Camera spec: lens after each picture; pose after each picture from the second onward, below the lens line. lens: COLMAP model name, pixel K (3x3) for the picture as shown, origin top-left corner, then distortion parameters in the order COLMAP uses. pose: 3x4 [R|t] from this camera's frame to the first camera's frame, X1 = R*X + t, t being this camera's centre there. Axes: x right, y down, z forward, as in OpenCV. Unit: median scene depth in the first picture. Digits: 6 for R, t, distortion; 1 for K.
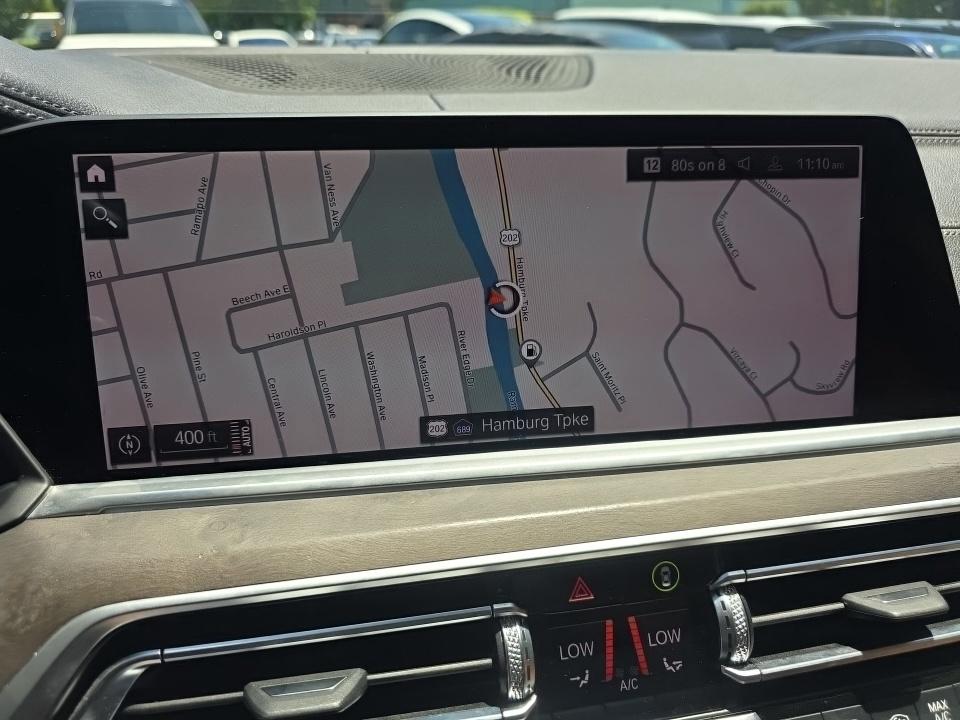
lens RADIAL K [[623.5, 0, 480.0], [0, 623.5, 360.0], [0, 0, 1]] dist [0.000969, -0.000955]
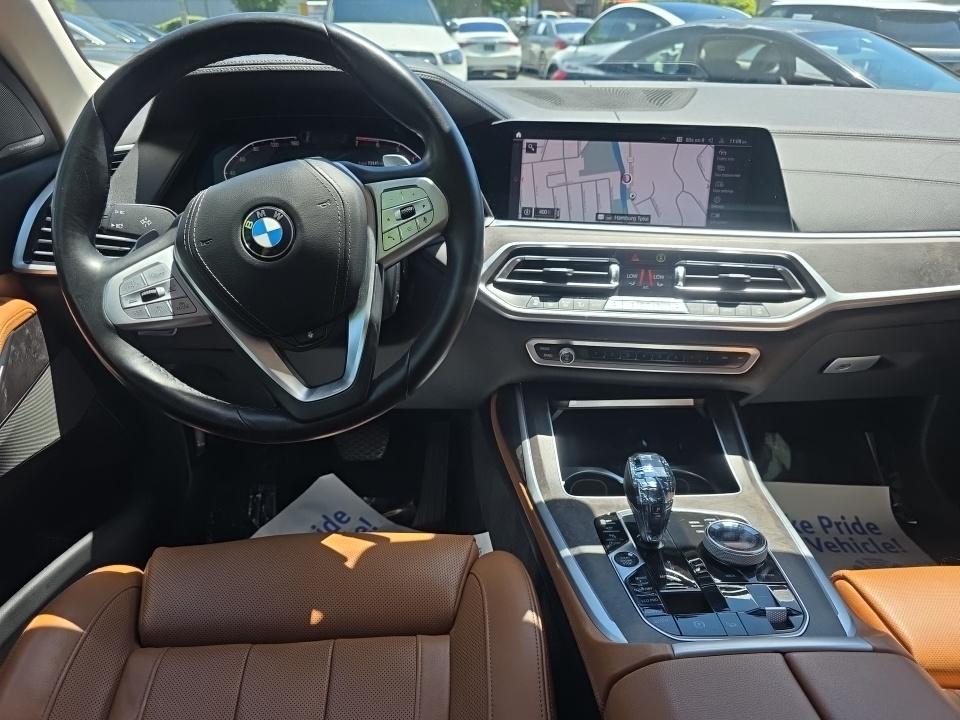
lens RADIAL K [[623.5, 0, 480.0], [0, 623.5, 360.0], [0, 0, 1]] dist [0.000969, -0.000955]
pose [[0.956096, 0.135868, -0.259654, 0.286332], [-0.124679, 0.990431, 0.059168, 0.760736], [0.265209, -0.024197, 0.963887, -2.432748]]
